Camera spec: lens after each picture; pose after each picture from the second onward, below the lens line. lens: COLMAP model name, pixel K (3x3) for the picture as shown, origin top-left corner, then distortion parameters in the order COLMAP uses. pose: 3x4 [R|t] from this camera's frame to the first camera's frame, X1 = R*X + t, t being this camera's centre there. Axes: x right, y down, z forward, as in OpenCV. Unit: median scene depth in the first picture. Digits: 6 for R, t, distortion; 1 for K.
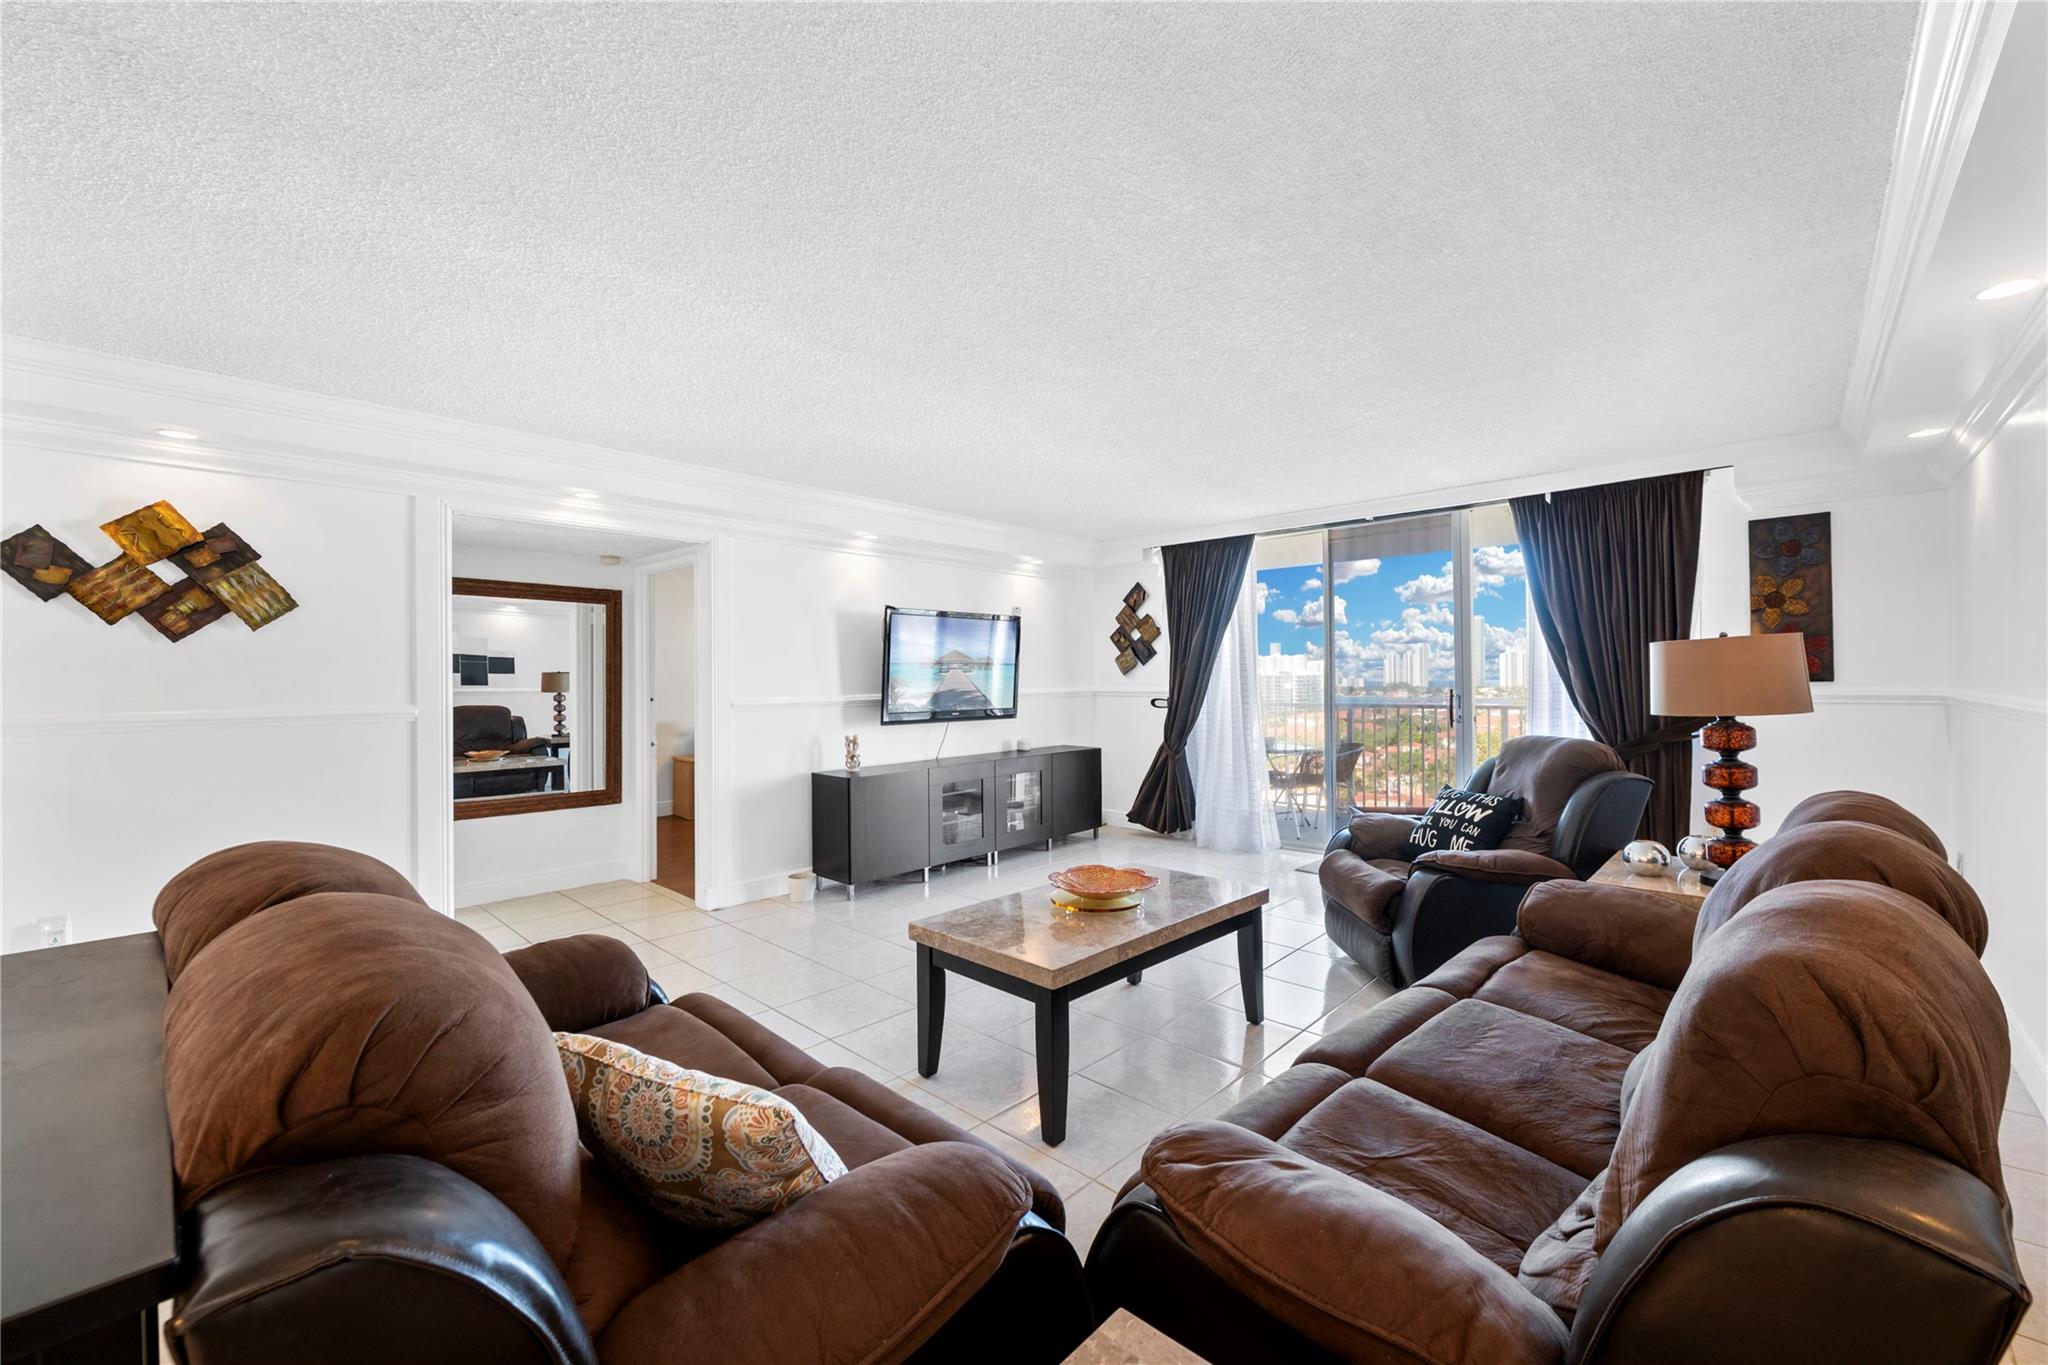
lens RADIAL K [[826.4, 0, 1023.9], [0, 826.4, 690.8], [0, 0, 1]] dist [-0.001213, -0.000435]
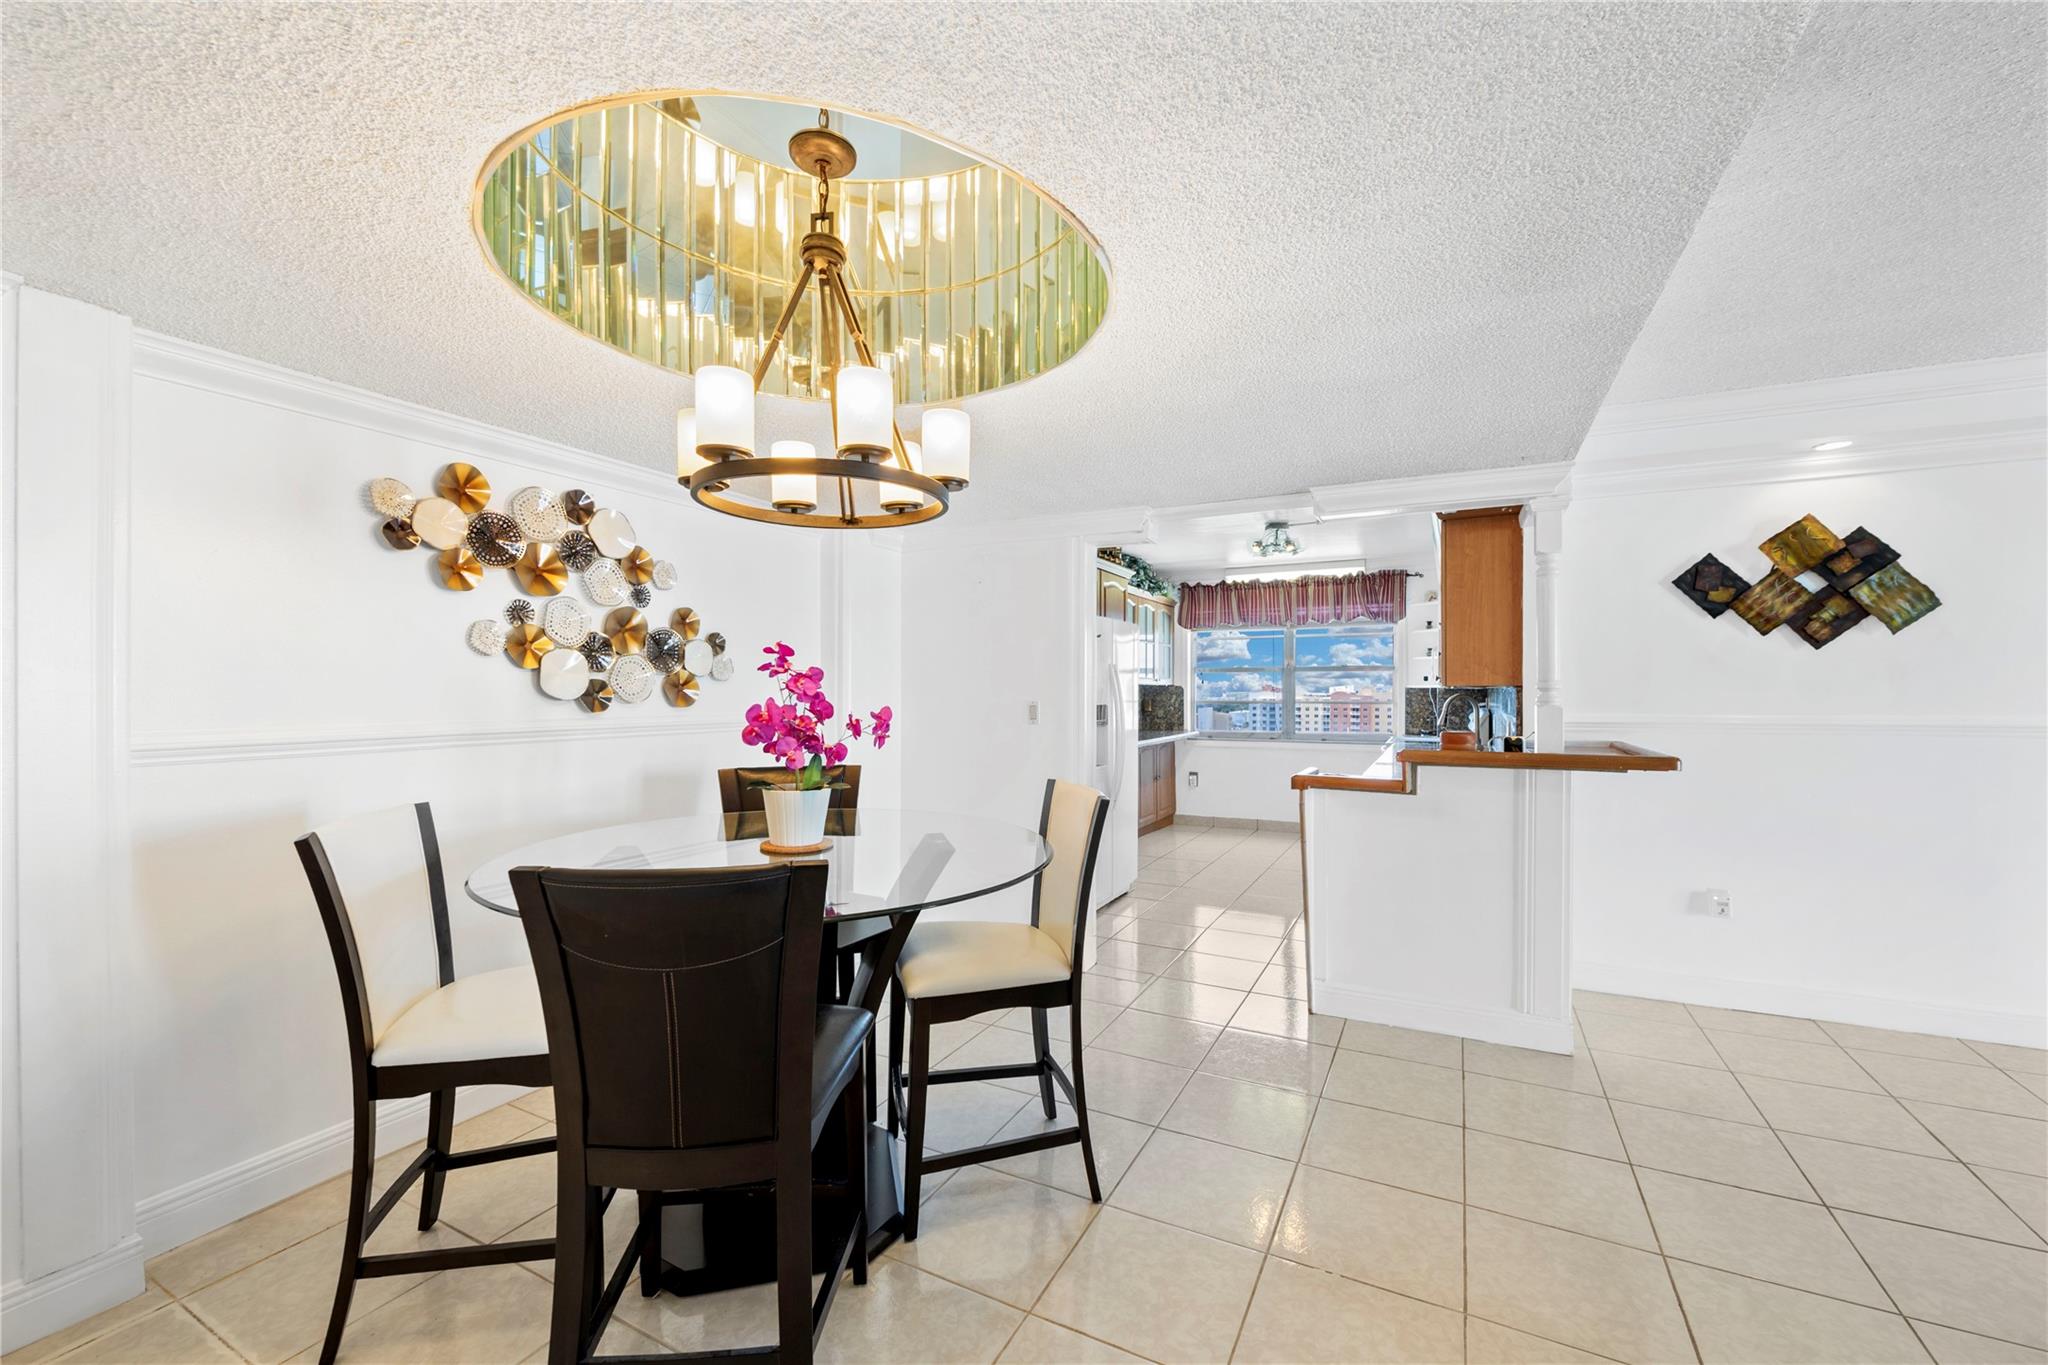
lens RADIAL K [[810.8, 0, 1027.3], [0, 810.8, 690.2], [0, 0, 1]] dist [-0.009701, -0.000095]
pose [[0.269695, 0.007667, -0.962915, -0.275990], [-0.013322, 0.999902, 0.004230, 0.001399], [0.962854, 0.011687, 0.269771, -0.191632]]
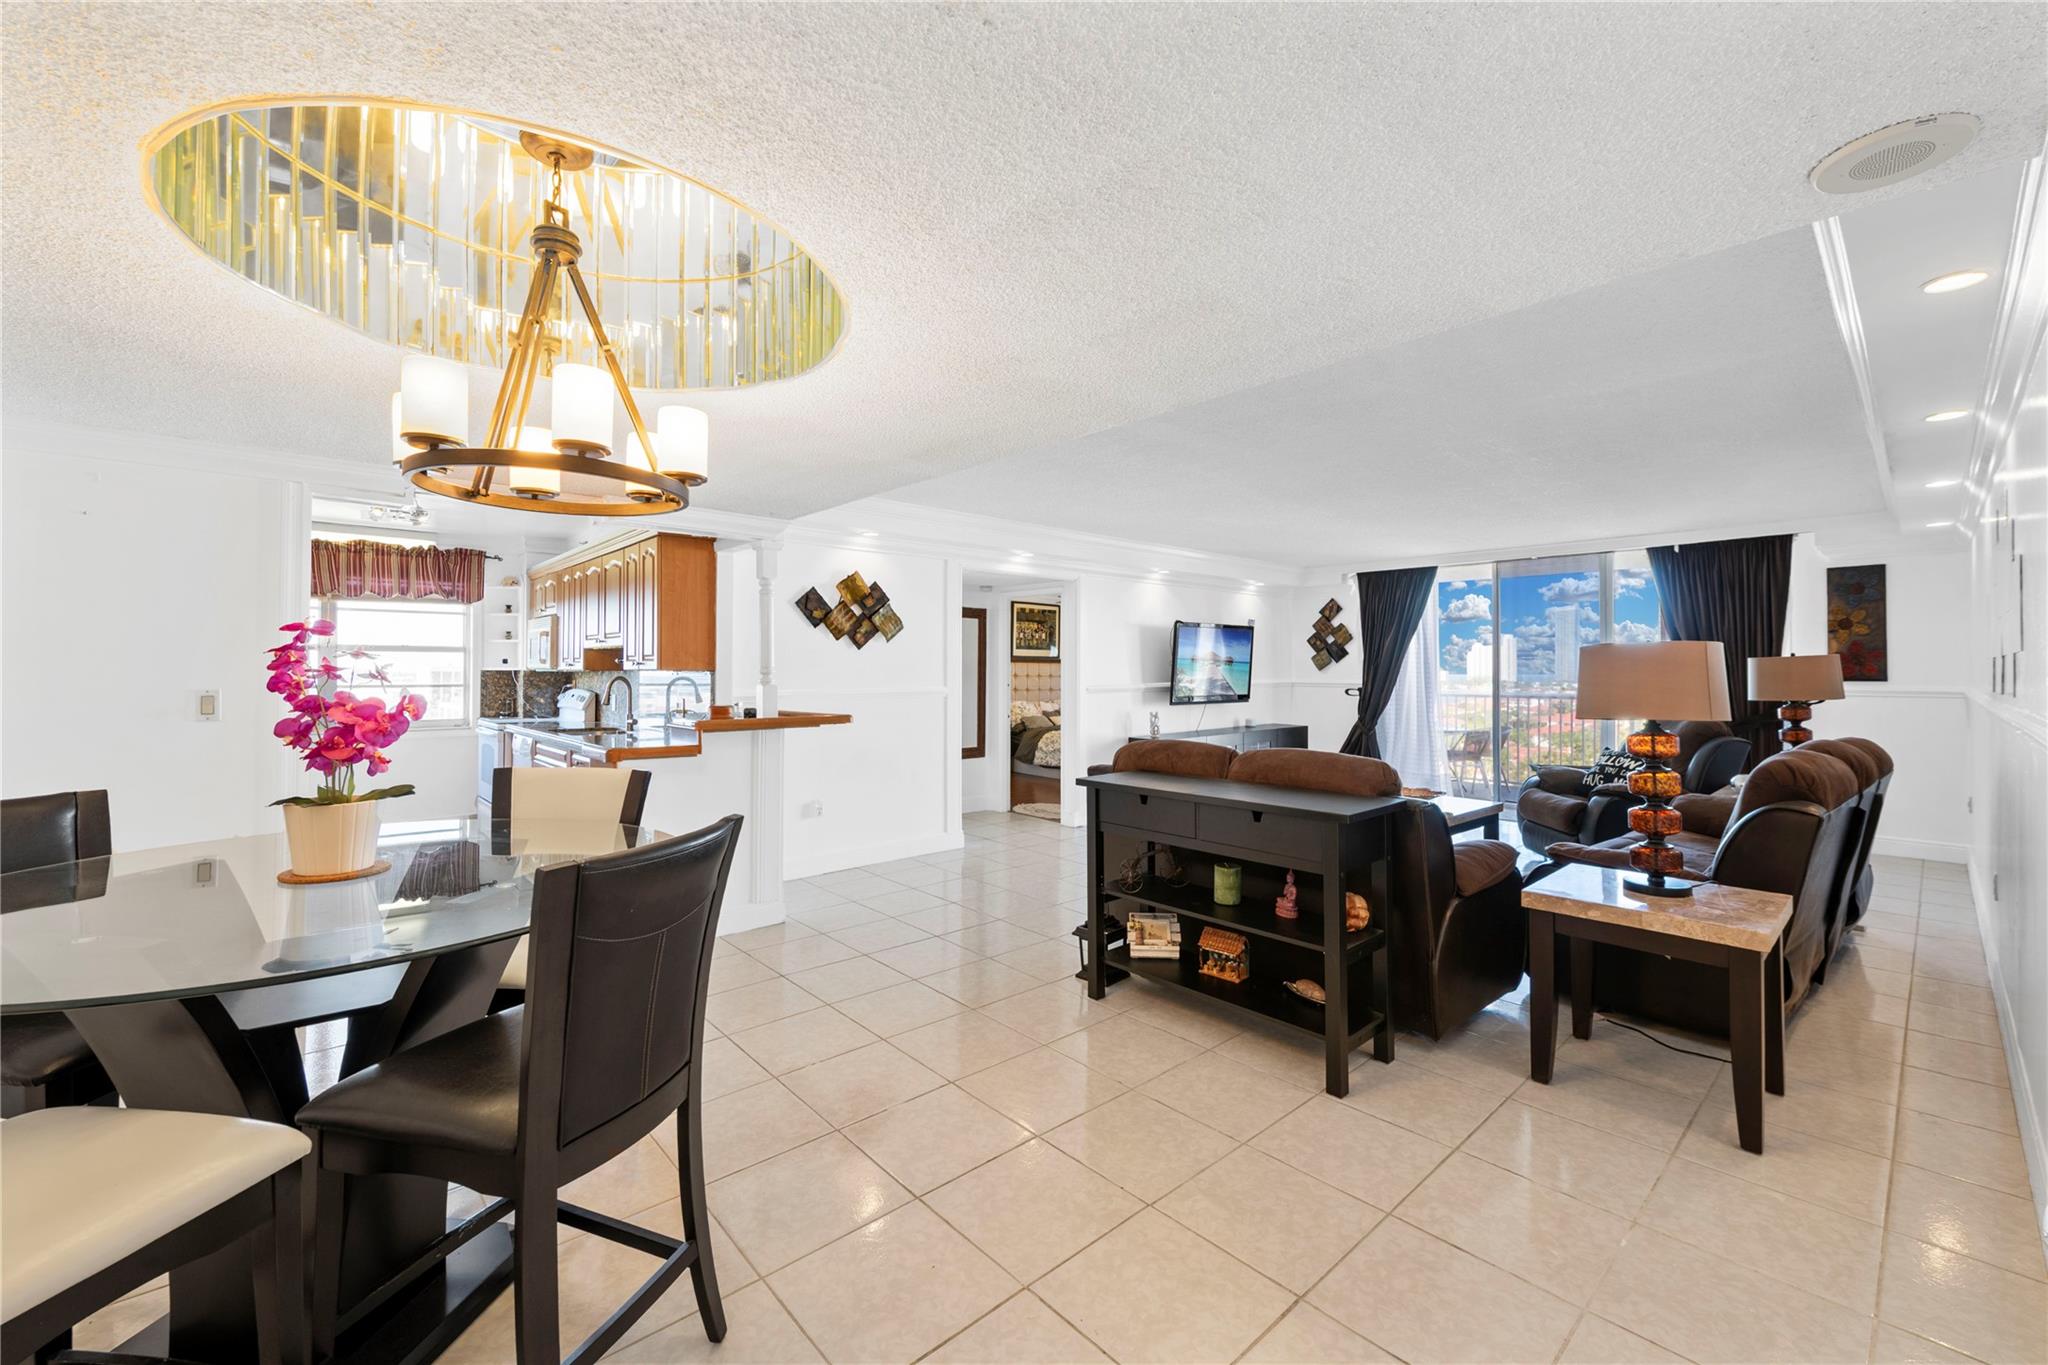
lens RADIAL K [[820.3, 0, 1027.1], [0, 820.3, 675.8], [0, 0, 1]] dist [0.005697, -0.005264]
pose [[0.996340, 0.009852, -0.084911, -0.439518], [-0.010331, 0.999933, -0.005211, 0.002252], [0.084854, 0.006069, 0.996375, -0.617519]]
